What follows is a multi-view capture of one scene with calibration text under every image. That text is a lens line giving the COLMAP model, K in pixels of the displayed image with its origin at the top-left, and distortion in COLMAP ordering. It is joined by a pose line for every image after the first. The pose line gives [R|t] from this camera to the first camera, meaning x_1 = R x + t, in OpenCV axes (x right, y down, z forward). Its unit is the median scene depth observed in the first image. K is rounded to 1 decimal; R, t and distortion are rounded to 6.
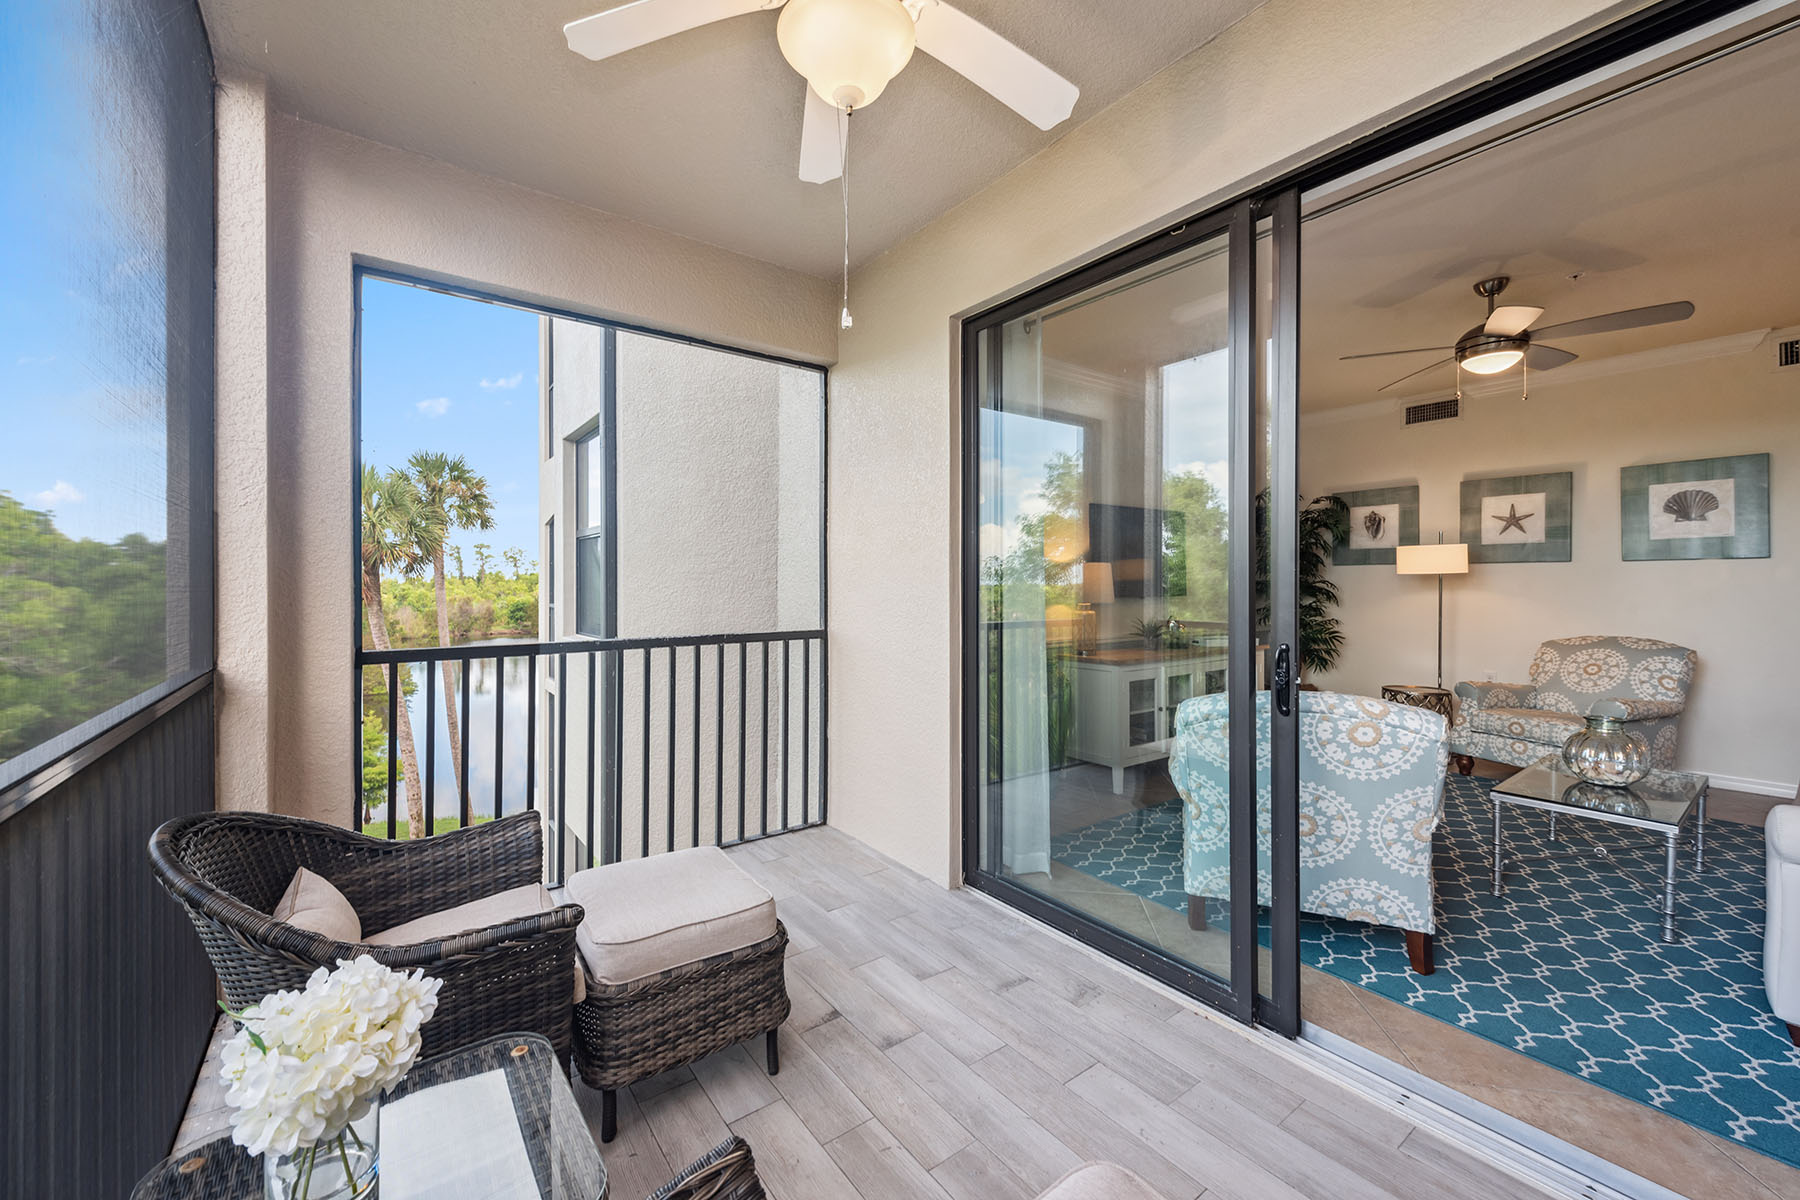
lens RADIAL K [[705.7, 0, 900.0], [0, 705.7, 600.0], [0, 0, 1]] dist [0.016835, -0.008080]
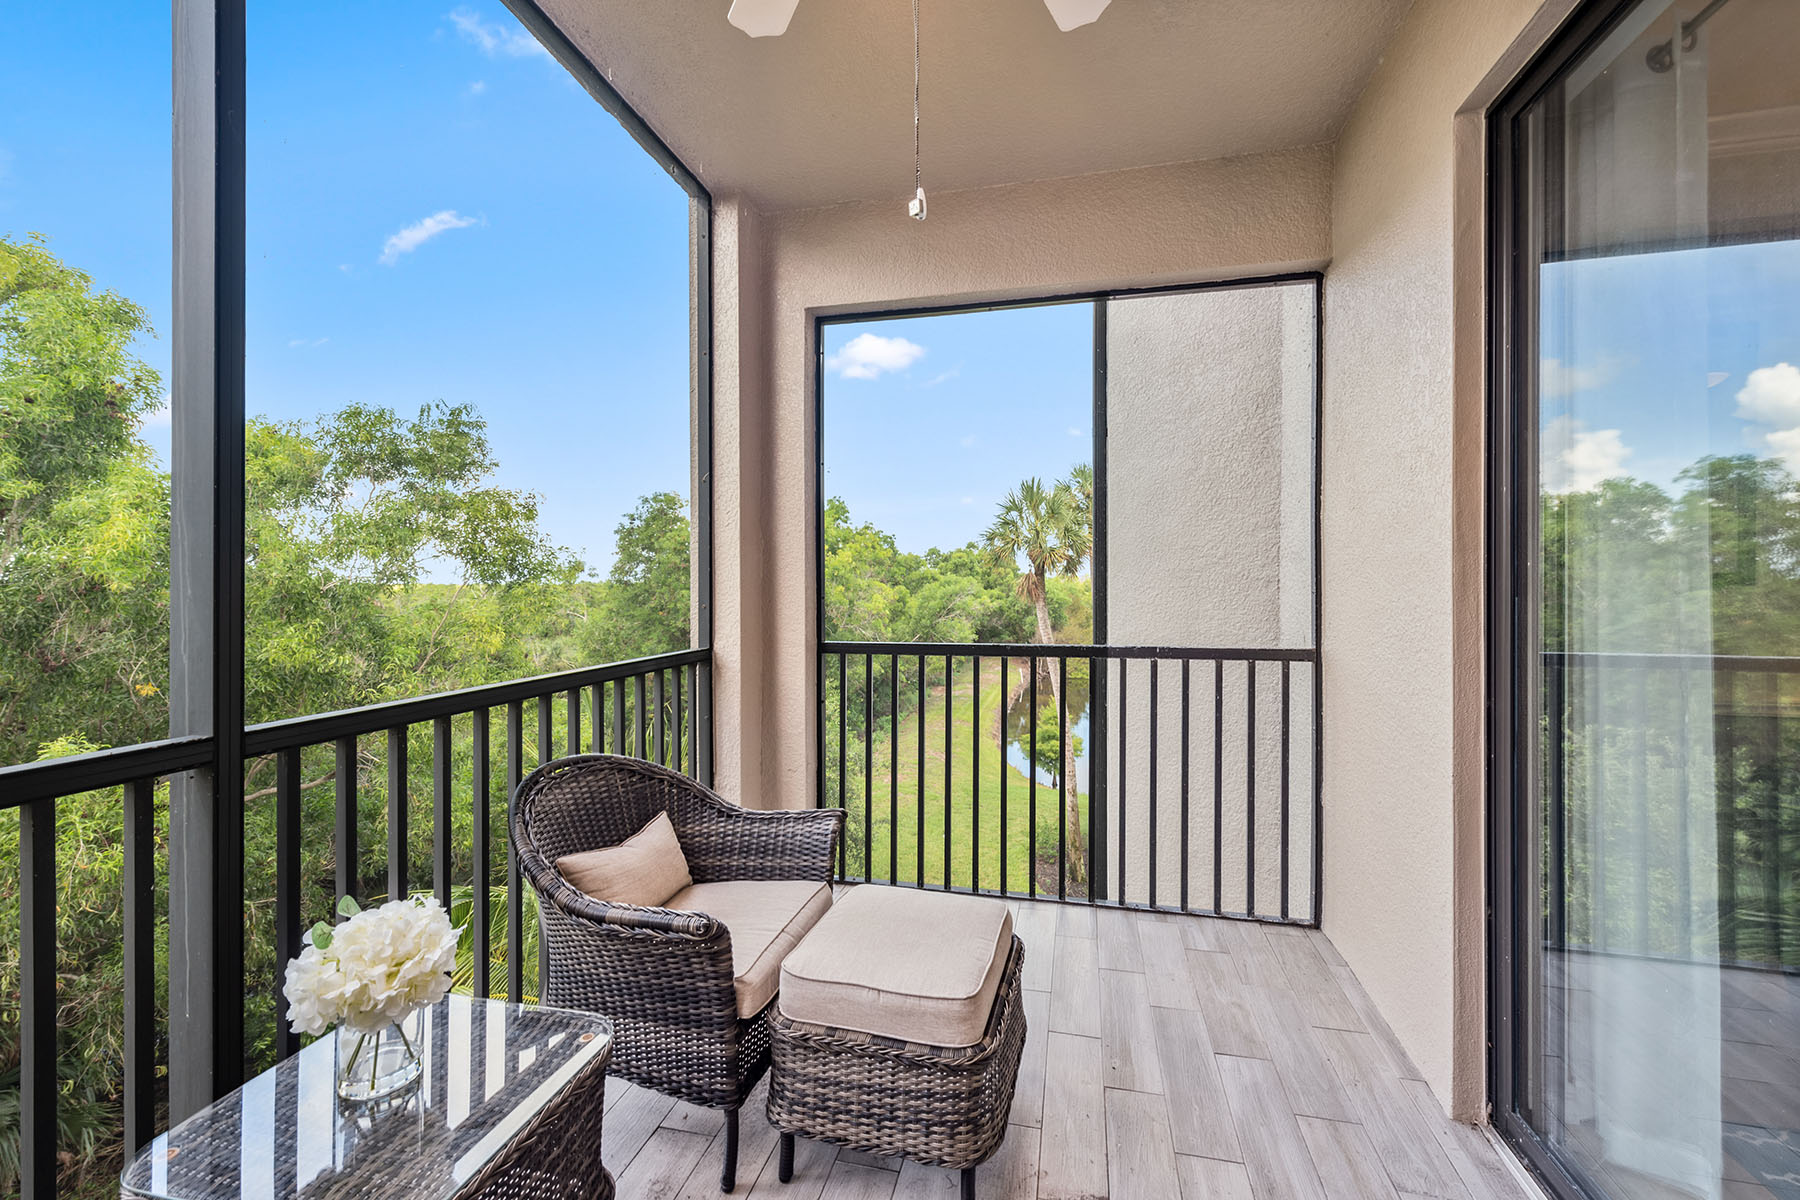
lens RADIAL K [[746.3, 0, 903.1], [0, 746.3, 593.2], [0, 0, 1]] dist [0.010319, -0.000490]
pose [[0.643852, 0.008161, -0.765106, 0.212692], [-0.014191, 0.999898, -0.001276, -0.006862], [0.765018, 0.011679, 0.643903, 0.229425]]
